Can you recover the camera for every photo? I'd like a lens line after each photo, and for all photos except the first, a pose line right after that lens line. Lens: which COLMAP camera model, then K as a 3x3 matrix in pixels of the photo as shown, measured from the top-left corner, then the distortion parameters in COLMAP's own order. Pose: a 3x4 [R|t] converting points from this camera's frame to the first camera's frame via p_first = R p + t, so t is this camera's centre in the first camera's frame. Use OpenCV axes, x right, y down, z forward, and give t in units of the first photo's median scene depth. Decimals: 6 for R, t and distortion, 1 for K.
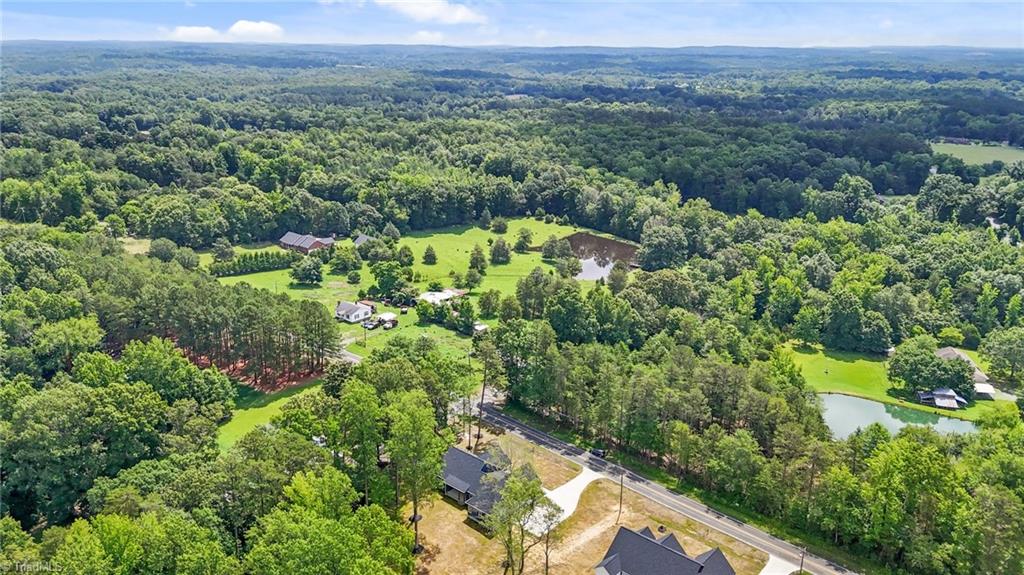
lens RADIAL K [[756.0, 0, 508.7], [0, 756.0, 288.3], [0, 0, 1]] dist [0.069386, -0.076863]
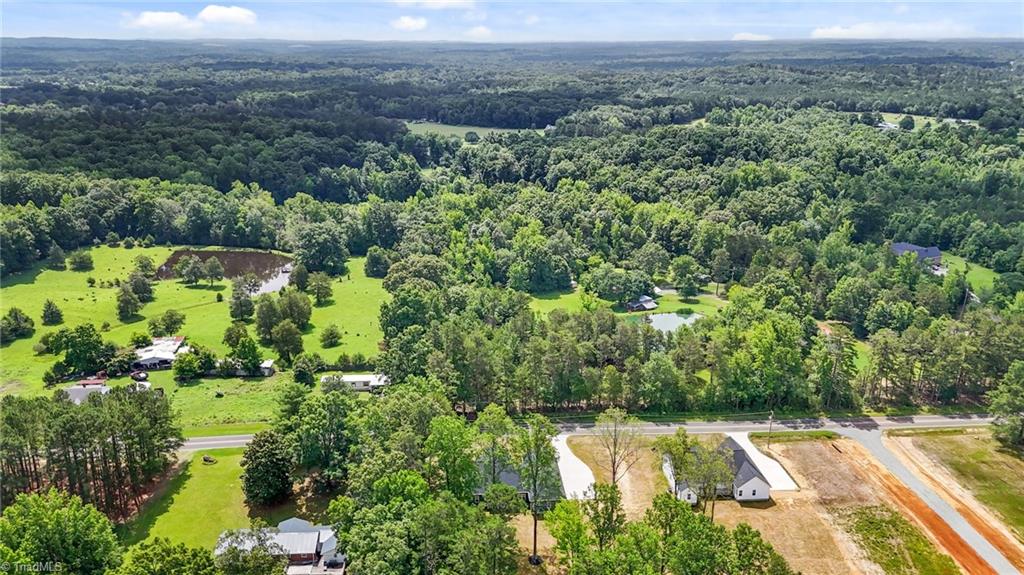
lens RADIAL K [[756.0, 0, 508.7], [0, 756.0, 288.3], [0, 0, 1]] dist [0.069386, -0.076863]
pose [[0.688894, -0.229390, 0.687608, -0.258579], [0.223224, 0.969641, 0.099836, -0.034695], [-0.689634, 0.084715, 0.719186, 0.106503]]
